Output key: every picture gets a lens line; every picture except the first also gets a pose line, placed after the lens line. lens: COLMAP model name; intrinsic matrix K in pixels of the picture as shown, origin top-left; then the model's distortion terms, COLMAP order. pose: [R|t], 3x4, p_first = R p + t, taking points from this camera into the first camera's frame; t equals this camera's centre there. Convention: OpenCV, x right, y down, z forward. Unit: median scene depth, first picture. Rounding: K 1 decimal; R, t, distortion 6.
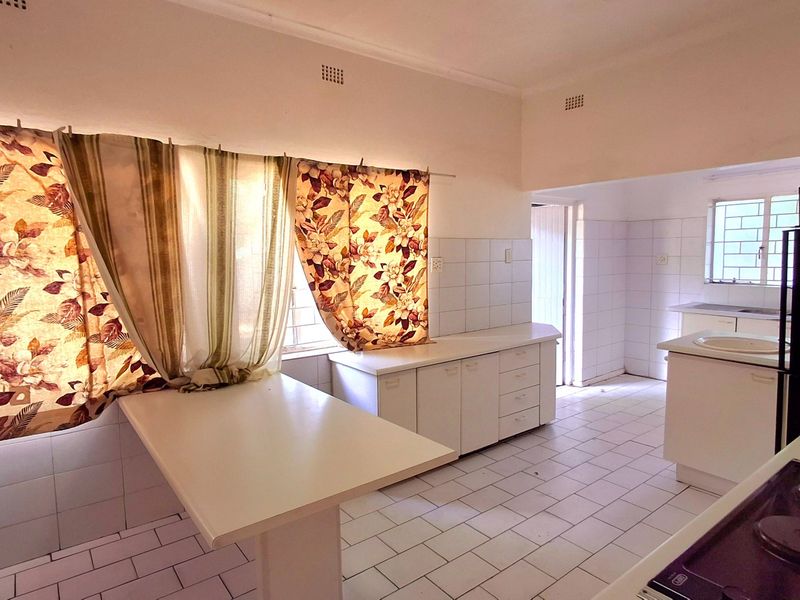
lens RADIAL K [[489.4, 0, 398.4], [0, 489.4, 294.4], [0, 0, 1]] dist [-0.003877, -0.000348]
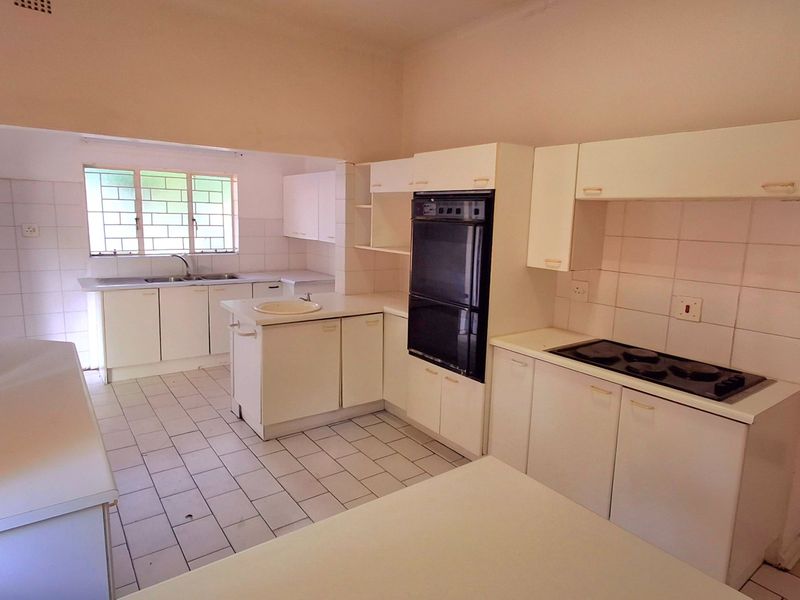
lens RADIAL K [[489.4, 0, 398.4], [0, 489.4, 294.4], [0, 0, 1]] dist [-0.003877, -0.000348]
pose [[0.025277, -0.143195, 0.989372, -0.397495], [0.061805, 0.988018, 0.141420, -0.067764], [-0.997768, 0.057574, 0.033824, 0.570849]]
